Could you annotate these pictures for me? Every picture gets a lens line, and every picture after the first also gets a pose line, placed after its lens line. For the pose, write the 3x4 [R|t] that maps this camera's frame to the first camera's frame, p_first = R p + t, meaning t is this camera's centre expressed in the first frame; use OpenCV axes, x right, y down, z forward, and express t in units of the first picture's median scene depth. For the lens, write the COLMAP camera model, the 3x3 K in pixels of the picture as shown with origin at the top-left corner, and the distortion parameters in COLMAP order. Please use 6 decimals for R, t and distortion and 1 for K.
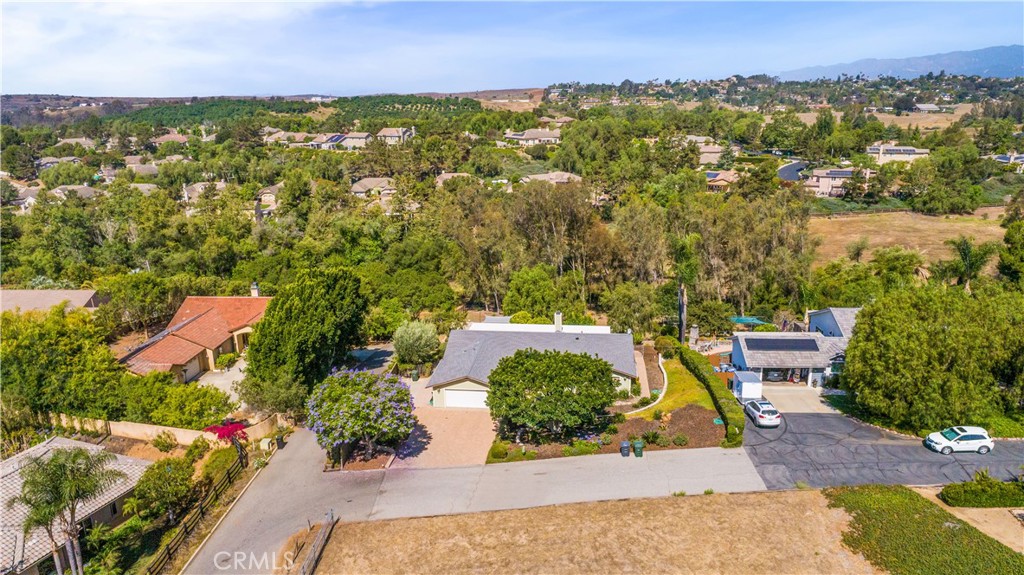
lens RADIAL K [[699.0, 0, 511.0], [0, 699.0, 286.7], [0, 0, 1]] dist [-0.009313, 0.013201]
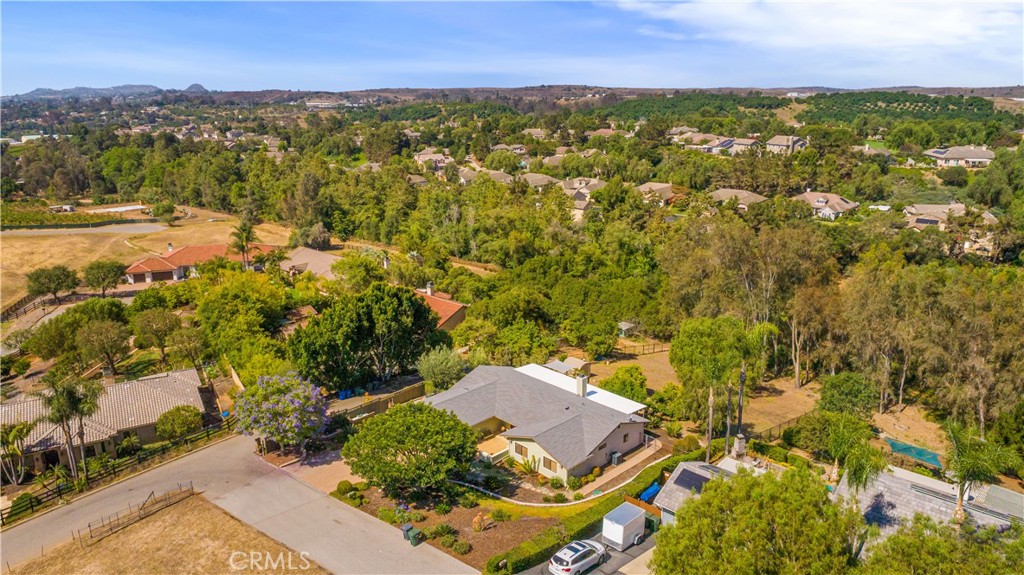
lens RADIAL K [[699.0, 0, 511.3], [0, 699.0, 286.8], [0, 0, 1]] dist [-0.009313, 0.013201]
pose [[0.776944, 0.182424, -0.602561, 0.143318], [-0.174513, 0.981998, 0.072280, -0.034703], [0.604899, 0.048997, 0.794793, 0.055812]]
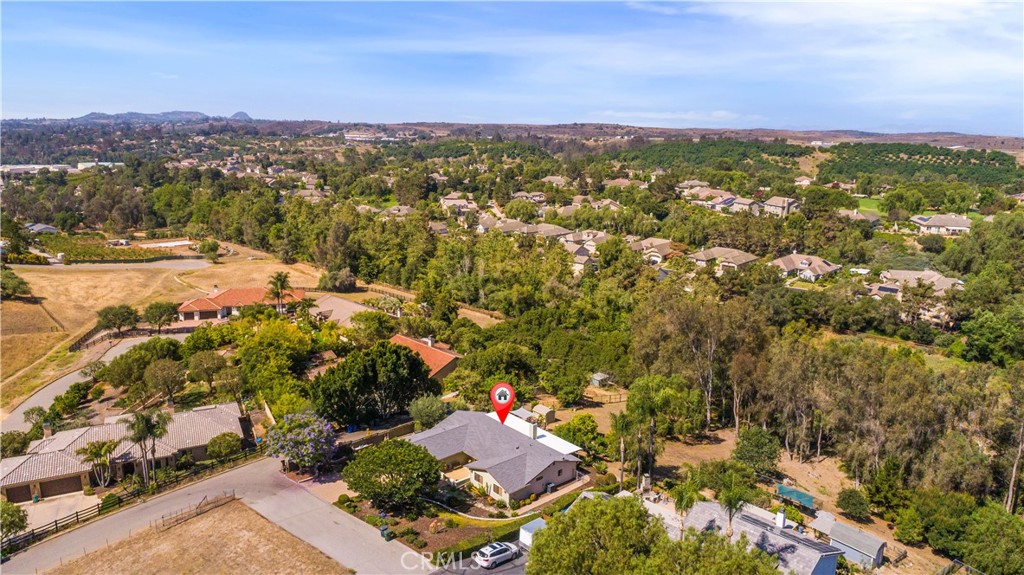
lens RADIAL K [[699.0, 0, 510.6], [0, 699.0, 287.4], [0, 0, 1]] dist [-0.009313, 0.013201]
pose [[0.743728, 0.181882, -0.643264, 0.205666], [-0.206715, 0.977685, 0.037439, -0.060449], [0.635719, 0.105128, 0.764729, 0.012375]]
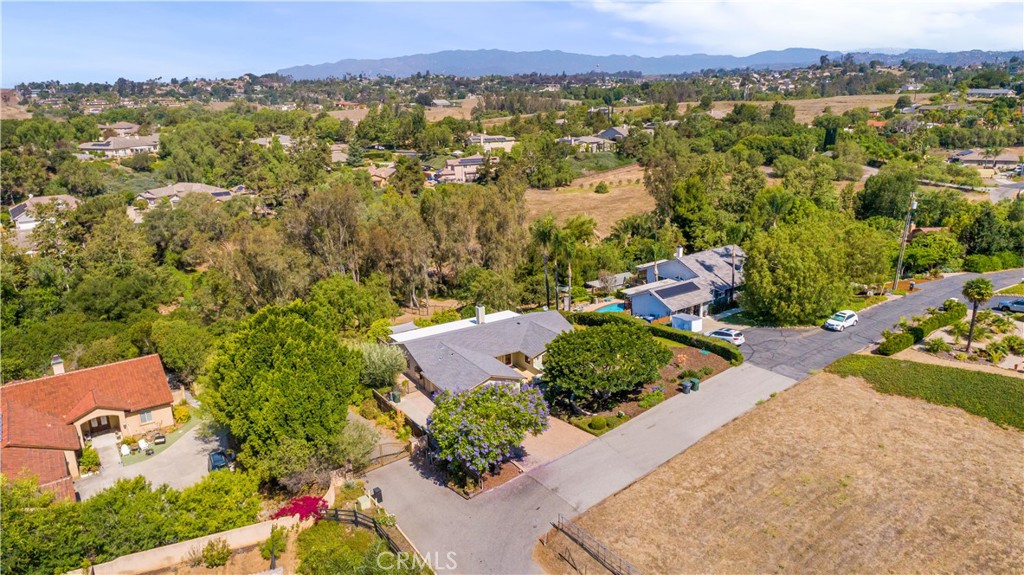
lens RADIAL K [[699.0, 0, 512.4], [0, 699.0, 288.2], [0, 0, 1]] dist [-0.009313, 0.013201]
pose [[0.780030, -0.178978, 0.599600, -0.139845], [0.176609, 0.982235, 0.063440, -0.012505], [-0.600302, 0.056410, 0.797781, 0.036430]]
